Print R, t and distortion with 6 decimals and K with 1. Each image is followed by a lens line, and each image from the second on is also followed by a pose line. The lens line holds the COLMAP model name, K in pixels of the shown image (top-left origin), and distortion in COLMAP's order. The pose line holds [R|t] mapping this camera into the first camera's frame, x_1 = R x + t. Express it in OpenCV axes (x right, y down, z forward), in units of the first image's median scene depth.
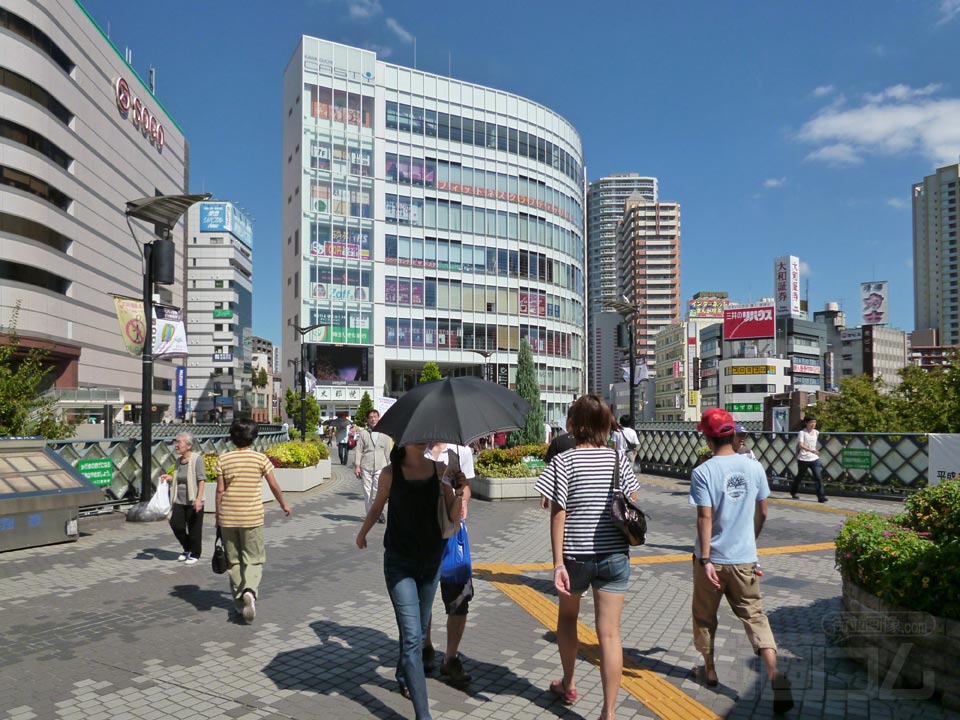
lens RADIAL K [[713.4, 0, 483.6], [0, 713.4, 403.3], [0, 0, 1]] dist [-0.033858, 0.022159]
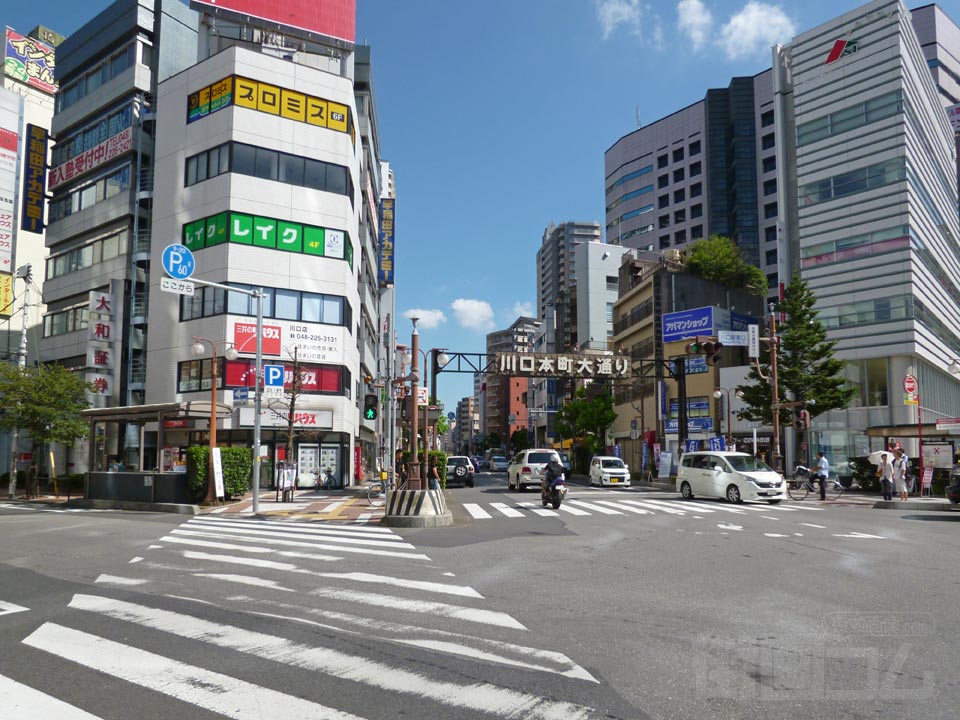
lens RADIAL K [[713.4, 0, 483.6], [0, 713.4, 403.3], [0, 0, 1]] dist [-0.033858, 0.022159]
pose [[0.586355, 0.068135, 0.807184, 0.153653], [-0.024922, 0.997502, -0.066096, 0.065156], [-0.809671, 0.018639, 0.586588, 0.592664]]
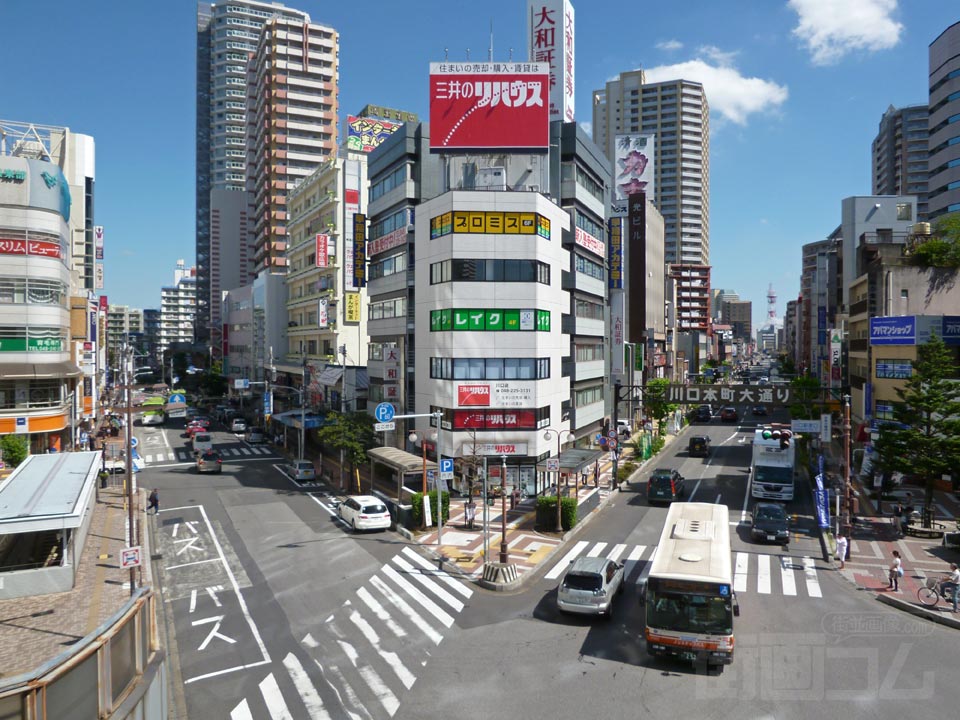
lens RADIAL K [[690.6, 0, 480.0], [0, 690.6, 360.0], [0, 0, 1]] dist [-0.024183, 0.004900]
pose [[0.893660, -0.003564, 0.448730, 0.151291], [-0.015263, 0.999149, 0.038332, 0.010193], [-0.448485, -0.041104, 0.892845, 0.506950]]
